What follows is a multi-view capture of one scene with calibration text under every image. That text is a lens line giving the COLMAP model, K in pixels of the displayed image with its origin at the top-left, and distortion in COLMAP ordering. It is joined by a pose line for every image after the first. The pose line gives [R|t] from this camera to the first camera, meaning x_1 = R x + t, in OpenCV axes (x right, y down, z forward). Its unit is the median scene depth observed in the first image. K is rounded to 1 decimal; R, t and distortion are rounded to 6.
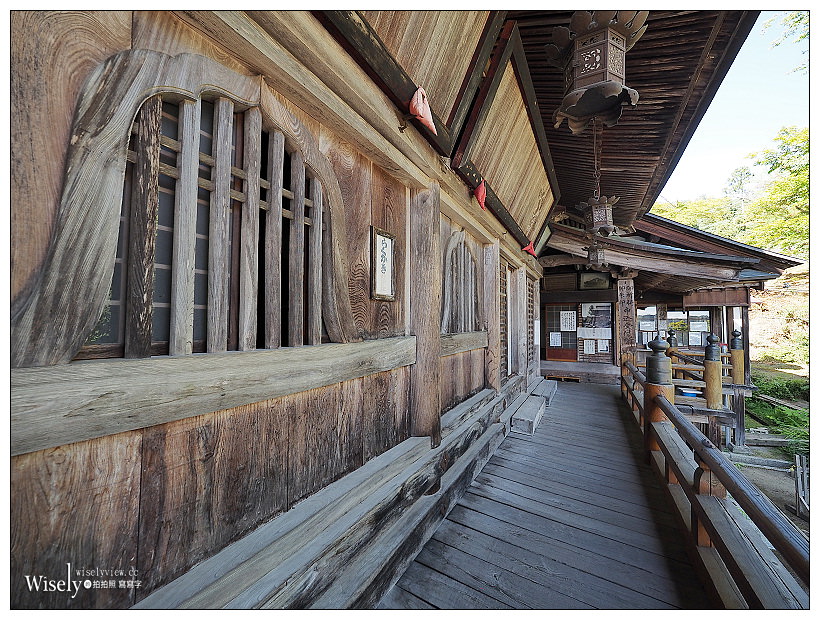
lens RADIAL K [[321.7, 0, 410.0], [0, 321.7, 310.0], [0, 0, 1]] dist [0.000983, 0.000078]
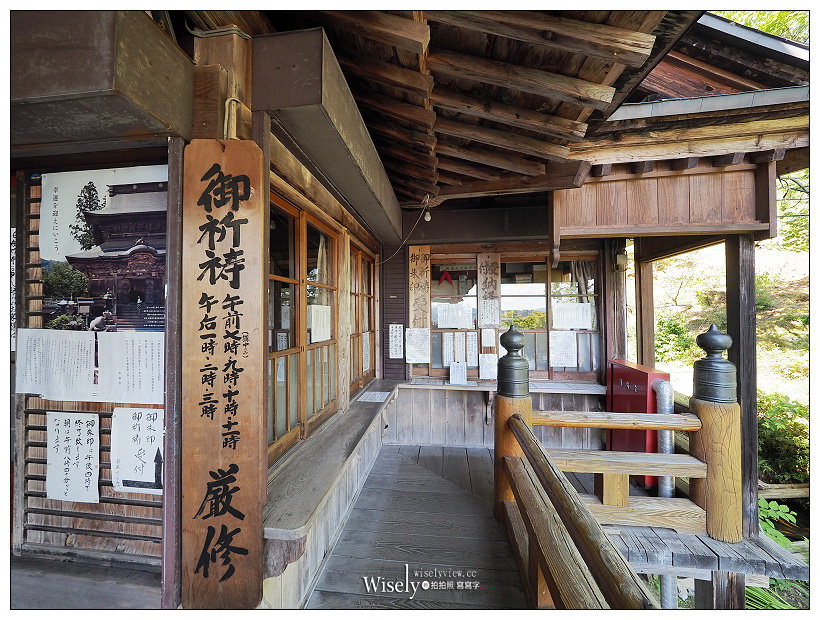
lens RADIAL K [[321.7, 0, 410.0], [0, 321.7, 310.0], [0, 0, 1]] dist [0.000983, 0.000078]
pose [[0.932550, -0.001816, 0.361037, 0.651897], [-0.007216, 0.999694, 0.023666, 0.040673], [-0.360970, -0.024675, 0.932251, 0.801576]]
